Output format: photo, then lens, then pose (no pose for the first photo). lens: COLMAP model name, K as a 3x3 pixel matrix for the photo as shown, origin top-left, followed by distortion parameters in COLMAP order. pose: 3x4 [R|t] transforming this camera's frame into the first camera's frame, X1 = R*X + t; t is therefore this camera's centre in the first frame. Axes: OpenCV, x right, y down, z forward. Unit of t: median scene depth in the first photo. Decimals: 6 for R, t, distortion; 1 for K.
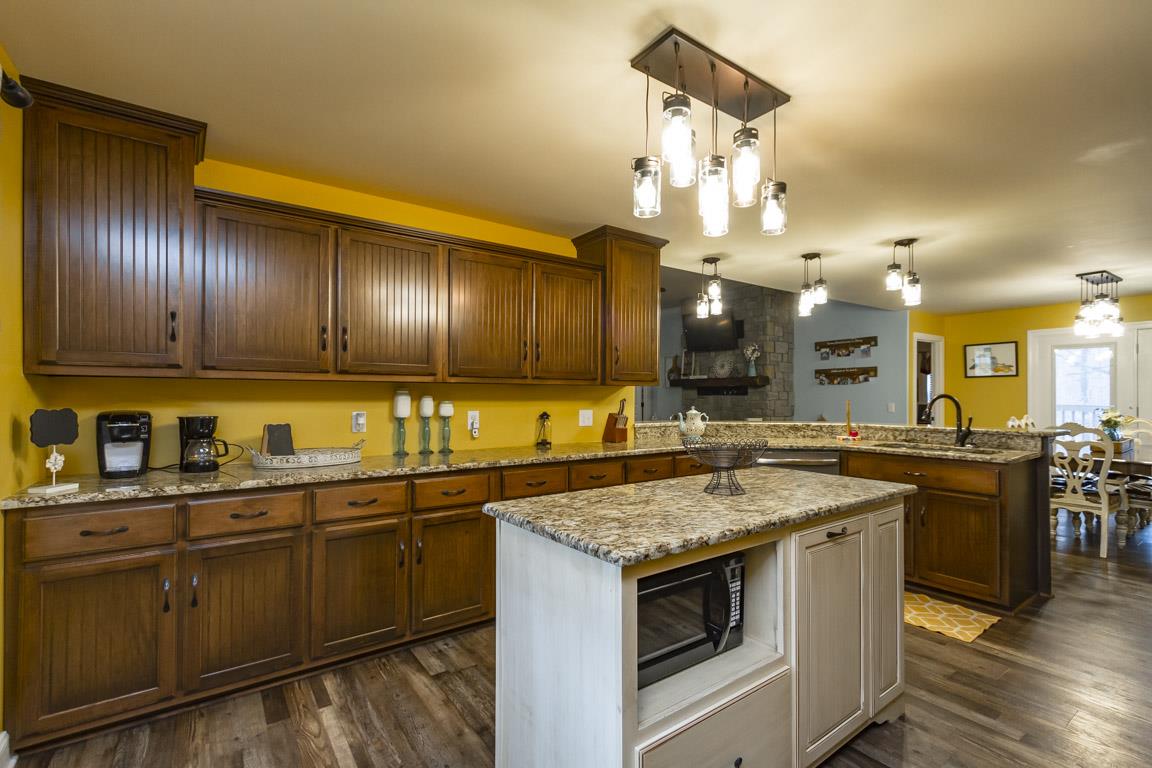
lens RADIAL K [[523.9, 0, 578.9], [0, 523.9, 388.9], [0, 0, 1]] dist [0.008257, -0.003316]
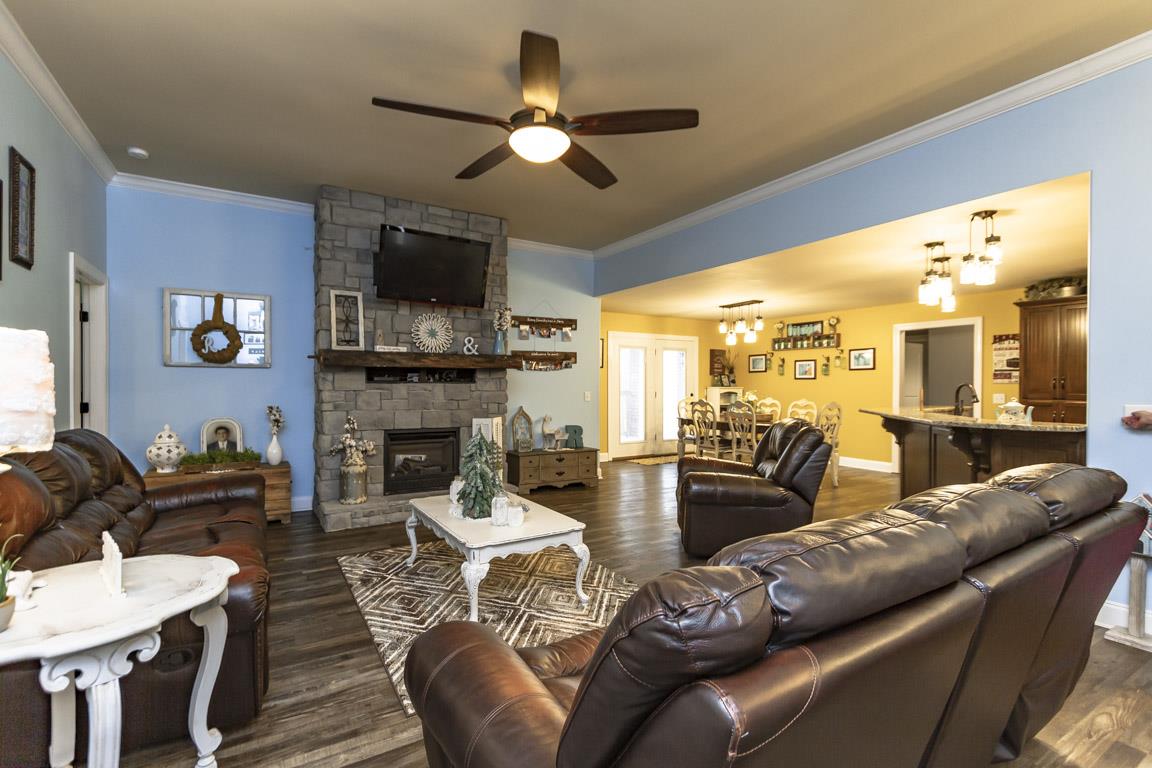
lens RADIAL K [[523.9, 0, 582.3], [0, 523.9, 384.7], [0, 0, 1]] dist [0.008257, -0.003316]
pose [[0.063570, -0.000758, 0.997977, -0.351856], [-0.013091, 0.999913, 0.001594, 0.012712], [-0.997892, -0.013165, 0.063555, 0.925439]]
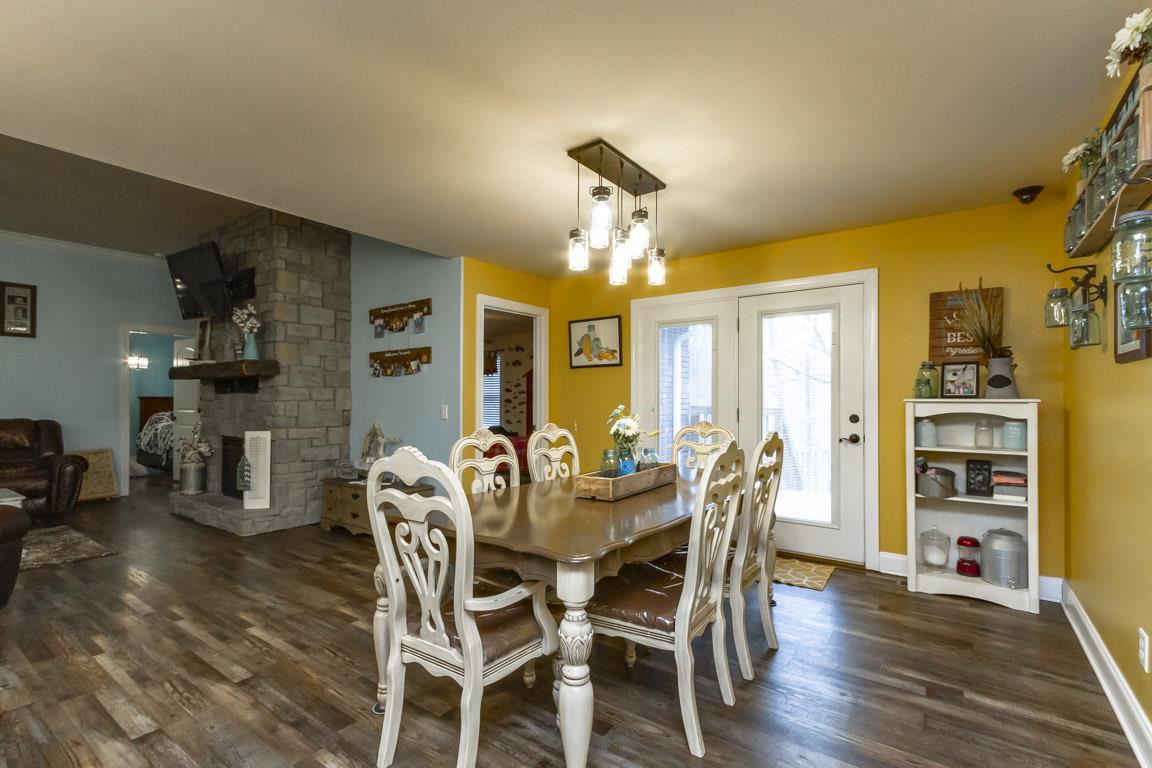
lens RADIAL K [[523.9, 0, 578.0], [0, 523.9, 394.4], [0, 0, 1]] dist [0.008257, -0.003316]
pose [[0.944351, 0.004519, 0.328909, 0.525417], [-0.004631, 0.999989, -0.000442, 0.013915], [-0.328907, -0.001105, 0.944362, 0.345911]]
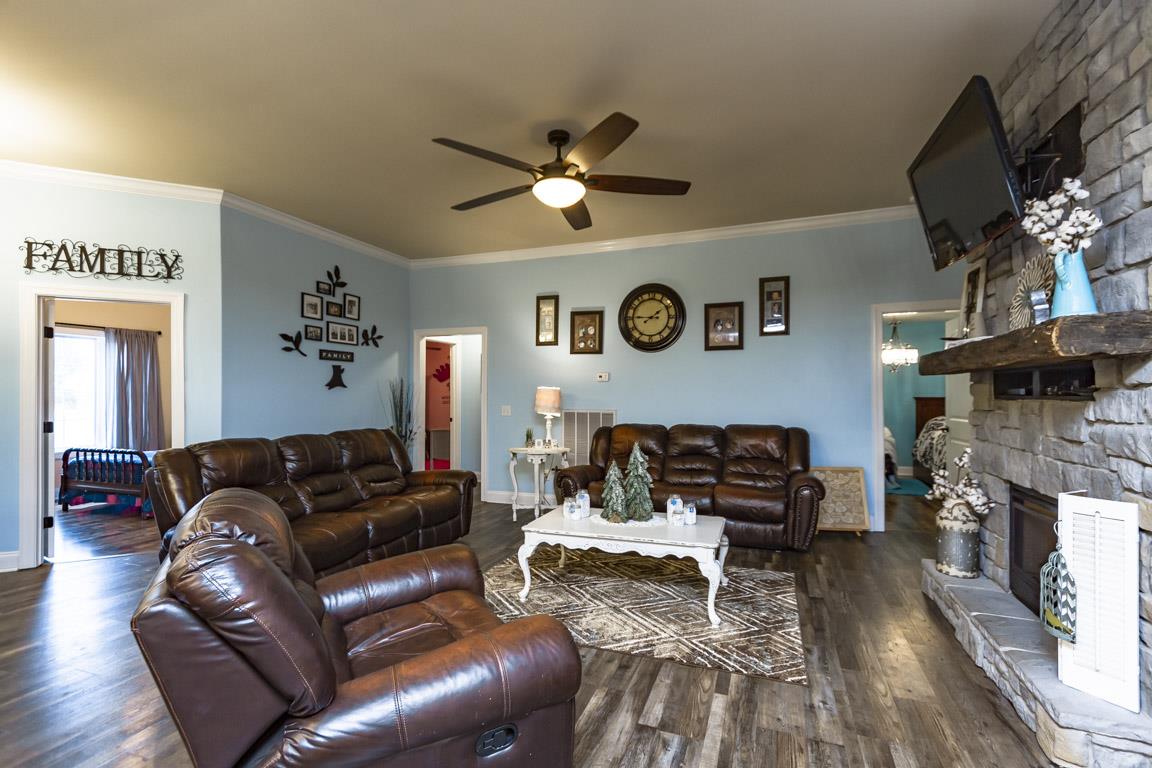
lens RADIAL K [[523.9, 0, 582.4], [0, 523.9, 393.6], [0, 0, 1]] dist [0.008257, -0.003316]
pose [[0.569133, -0.002645, -0.822241, 0.433488], [0.009621, 0.999948, 0.003443, 0.006508], [0.822189, -0.009870, 0.569128, 0.739840]]
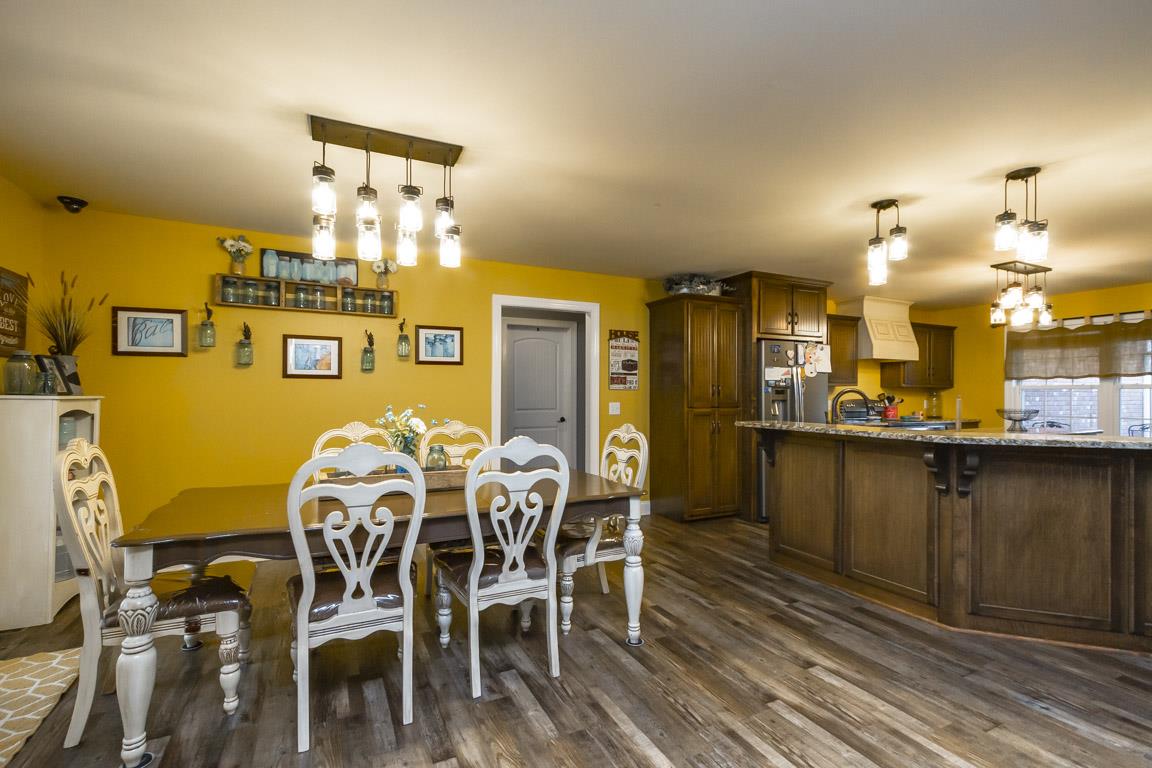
lens RADIAL K [[523.9, 0, 577.5], [0, 523.9, 395.5], [0, 0, 1]] dist [0.008257, -0.003316]
pose [[-0.987666, -0.004899, 0.156498, 0.504564], [-0.006148, 0.999953, -0.007499, 0.016311], [-0.156454, -0.008369, -0.987650, 0.994612]]
